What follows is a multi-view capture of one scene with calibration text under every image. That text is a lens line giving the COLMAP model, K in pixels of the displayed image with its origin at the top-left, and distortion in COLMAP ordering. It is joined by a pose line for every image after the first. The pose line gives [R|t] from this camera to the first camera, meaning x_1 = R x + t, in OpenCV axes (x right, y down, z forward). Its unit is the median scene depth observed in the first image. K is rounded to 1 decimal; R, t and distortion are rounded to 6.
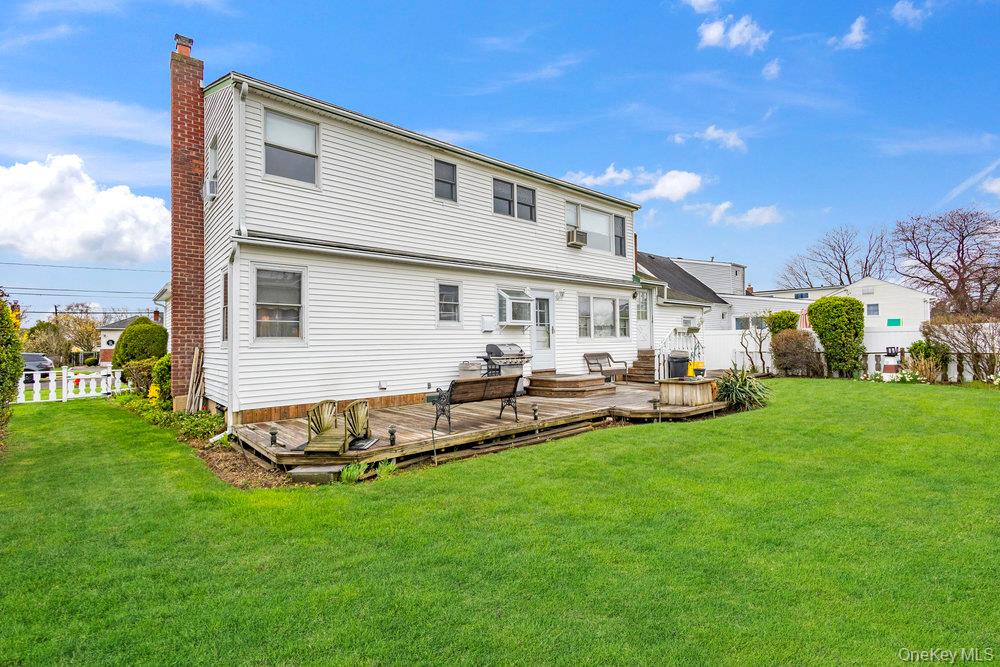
lens RADIAL K [[458.6, 0, 500.0], [0, 458.6, 333.5], [0, 0, 1]] dist [0.003981, -0.000075]
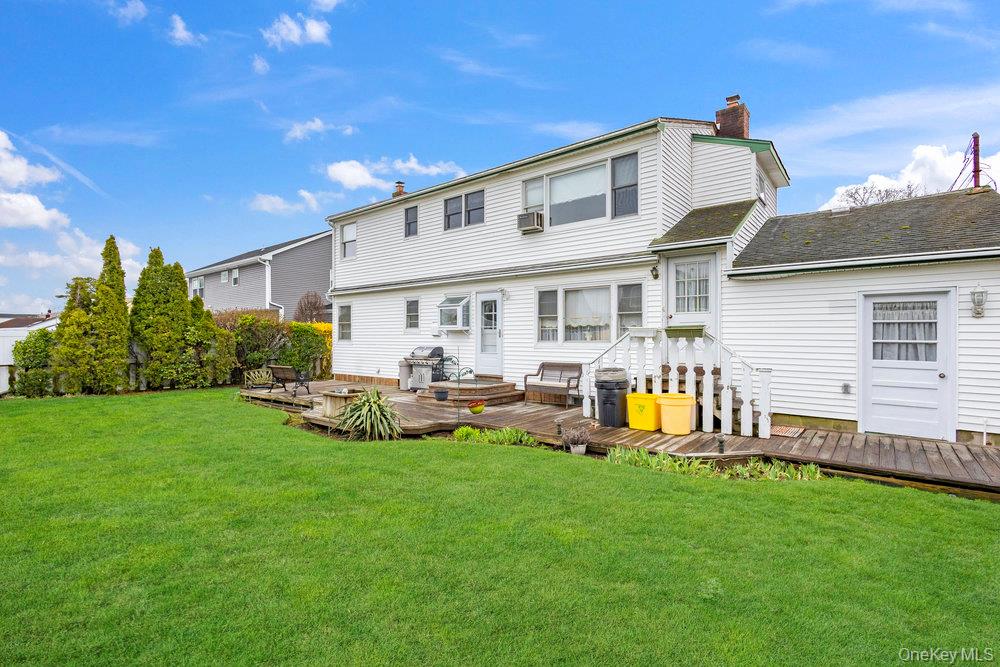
lens RADIAL K [[458.6, 0, 500.0], [0, 458.6, 333.5], [0, 0, 1]] dist [0.003981, -0.000075]
pose [[0.186118, 0.007009, -0.982502, 1.113000], [0.018530, 0.999772, 0.010643, -0.018687], [0.982353, -0.020187, 0.185945, 0.905939]]
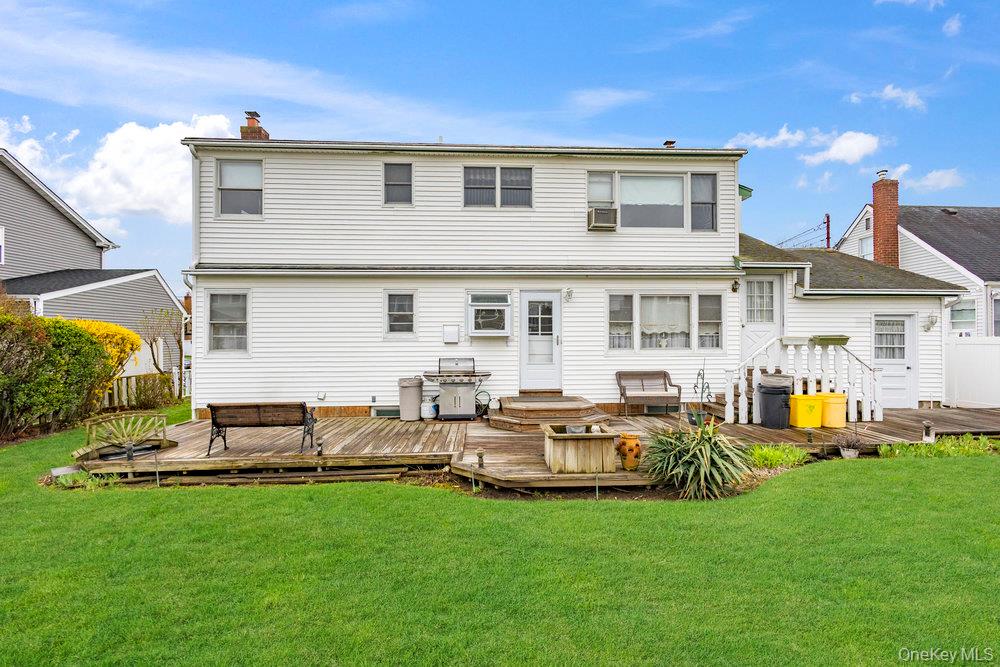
lens RADIAL K [[458.6, 0, 500.0], [0, 458.6, 333.5], [0, 0, 1]] dist [0.003981, -0.000075]
pose [[0.792867, 0.005466, -0.609370, 0.565859], [0.004340, 0.999884, 0.014616, -0.034237], [0.609379, -0.014233, 0.792751, 0.340407]]
